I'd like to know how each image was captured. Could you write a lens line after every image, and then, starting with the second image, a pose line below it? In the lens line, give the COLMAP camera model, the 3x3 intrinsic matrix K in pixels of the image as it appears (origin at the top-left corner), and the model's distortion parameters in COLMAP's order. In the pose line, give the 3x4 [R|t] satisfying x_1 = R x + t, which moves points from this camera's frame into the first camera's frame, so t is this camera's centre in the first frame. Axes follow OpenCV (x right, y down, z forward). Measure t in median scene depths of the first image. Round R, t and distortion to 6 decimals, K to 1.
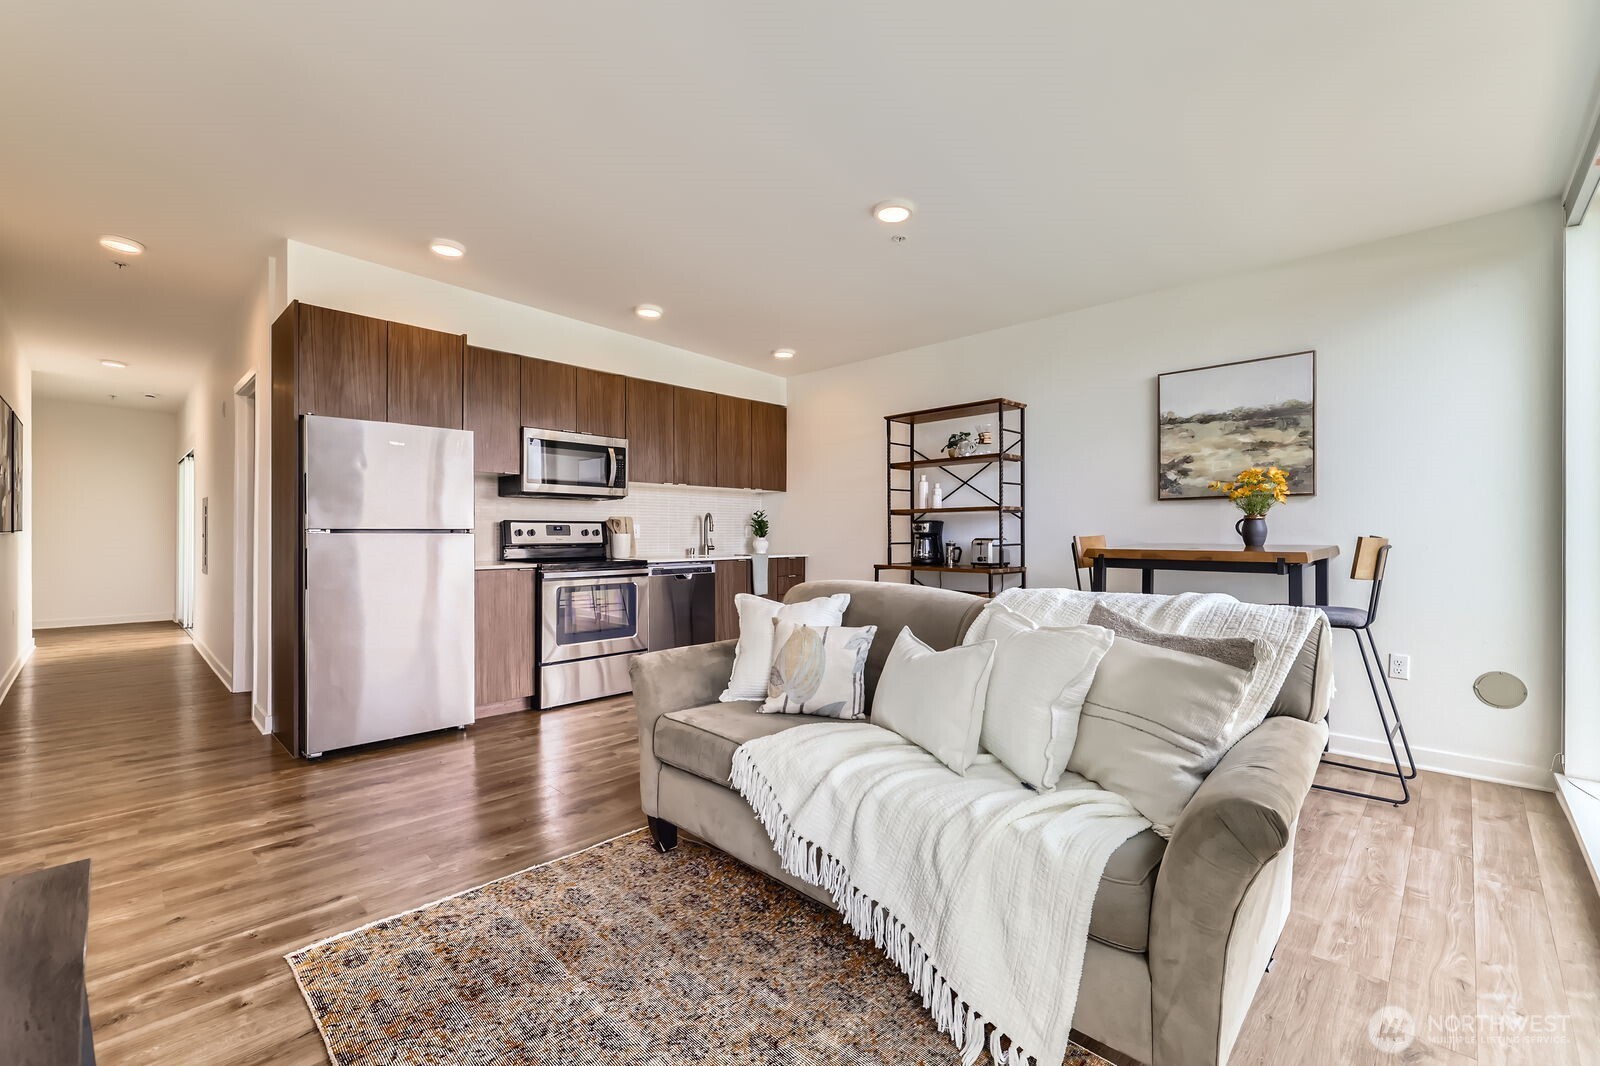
lens RADIAL K [[674.2, 0, 807.4], [0, 674.2, 535.5], [0, 0, 1]] dist [0.004074, -0.000531]
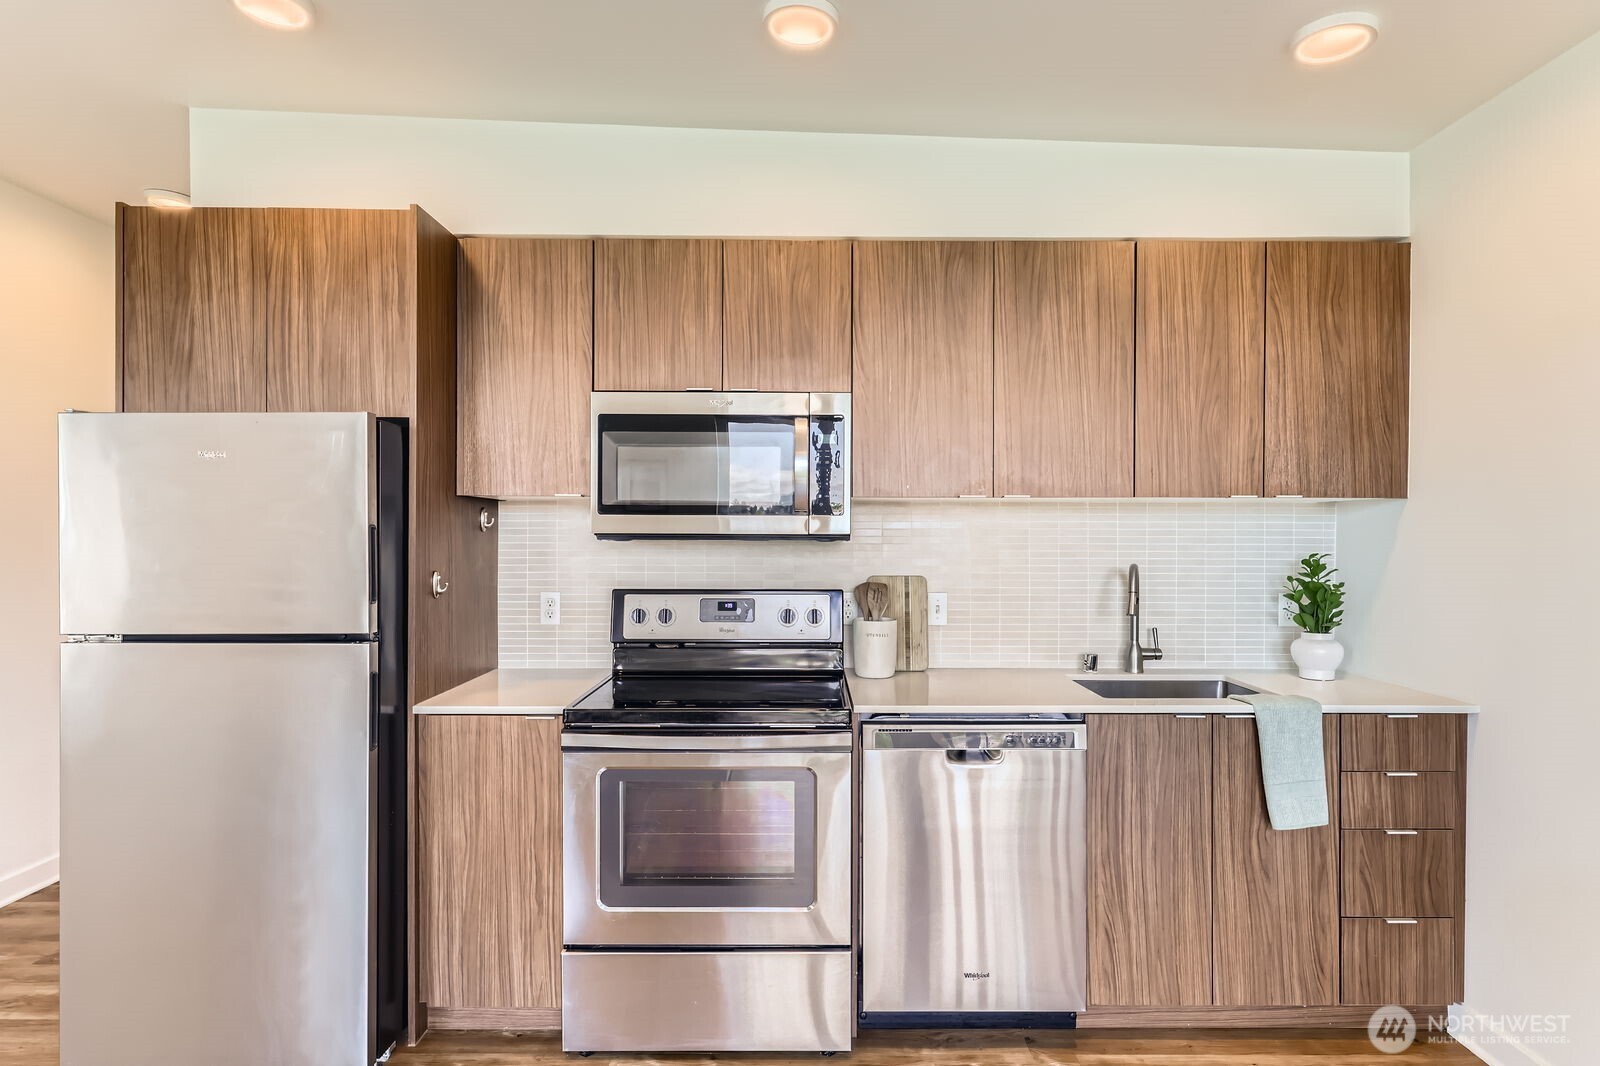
lens RADIAL K [[853.4, 0, 809.3], [0, 853.4, 538.3], [0, 0, 1]] dist [0.002712, 0.000155]
pose [[0.695559, 0.004602, -0.718454, 0.096690], [-0.004144, 0.999989, 0.002394, -0.066312], [0.718457, 0.001311, 0.695570, 0.728804]]
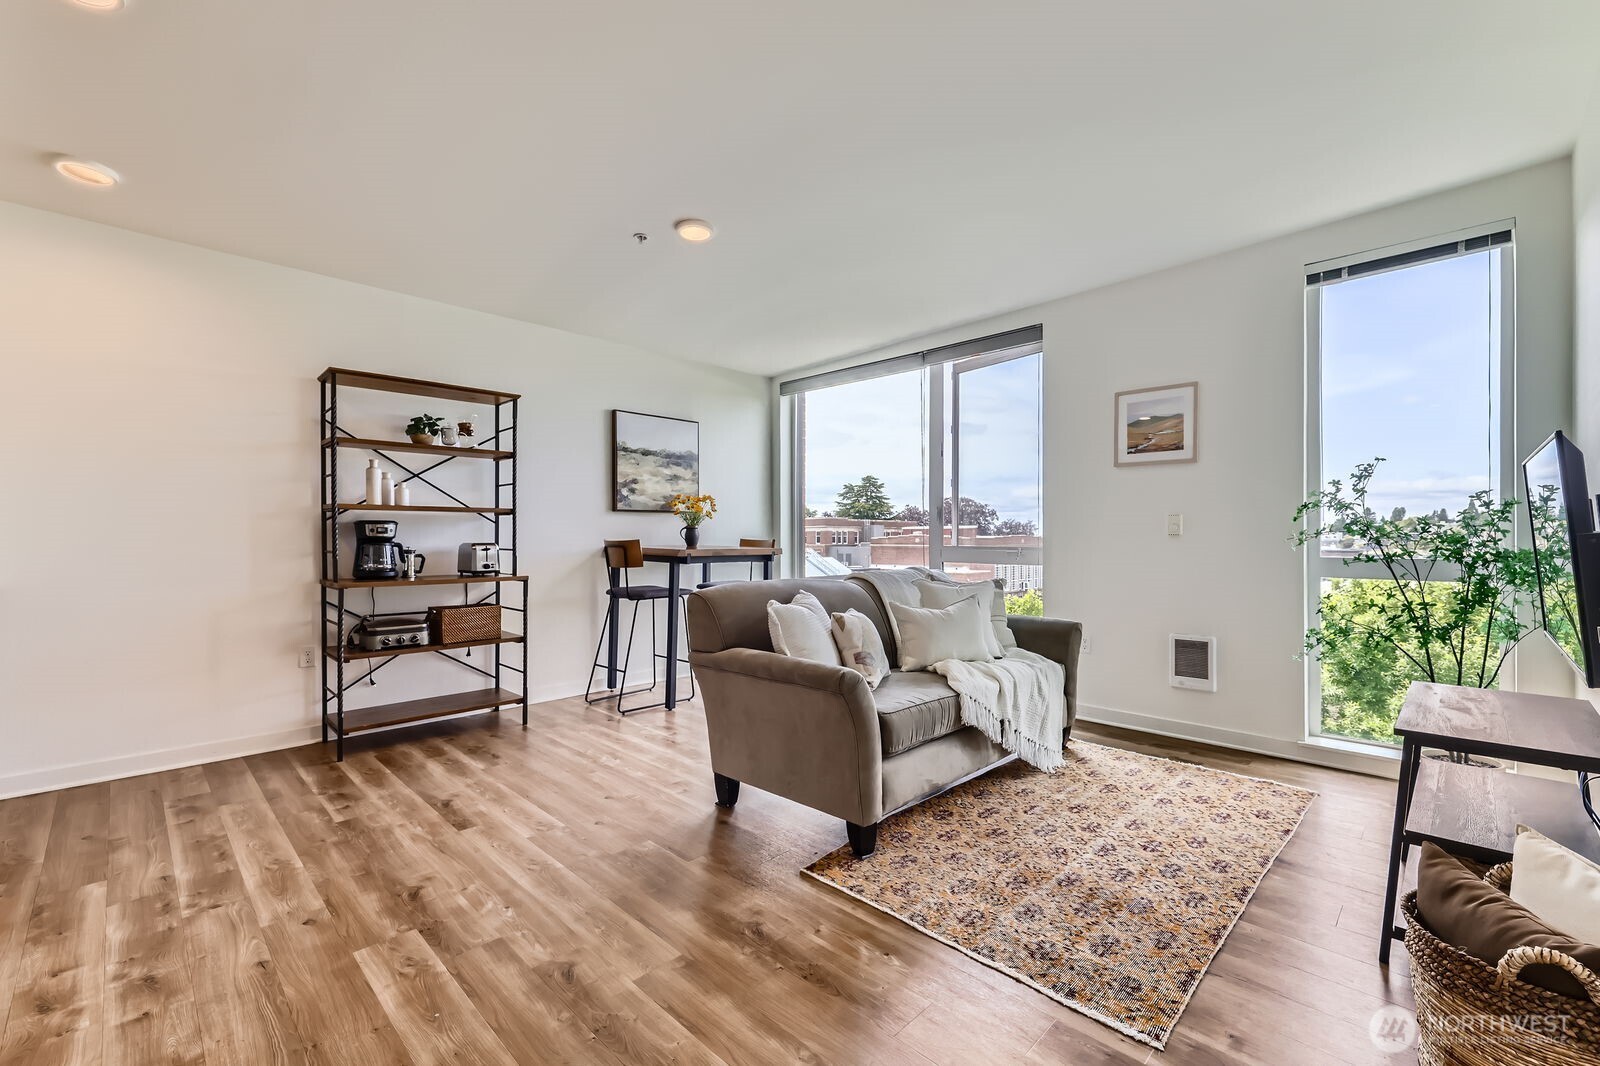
lens RADIAL K [[674.2, 0, 807.4], [0, 674.2, 535.5], [0, 0, 1]] dist [0.004074, -0.000531]
pose [[0.003078, 0.002028, 0.999993, -0.670529], [0.002204, 0.999996, -0.002035, -0.003044], [-0.999993, 0.002210, 0.003073, 0.598187]]
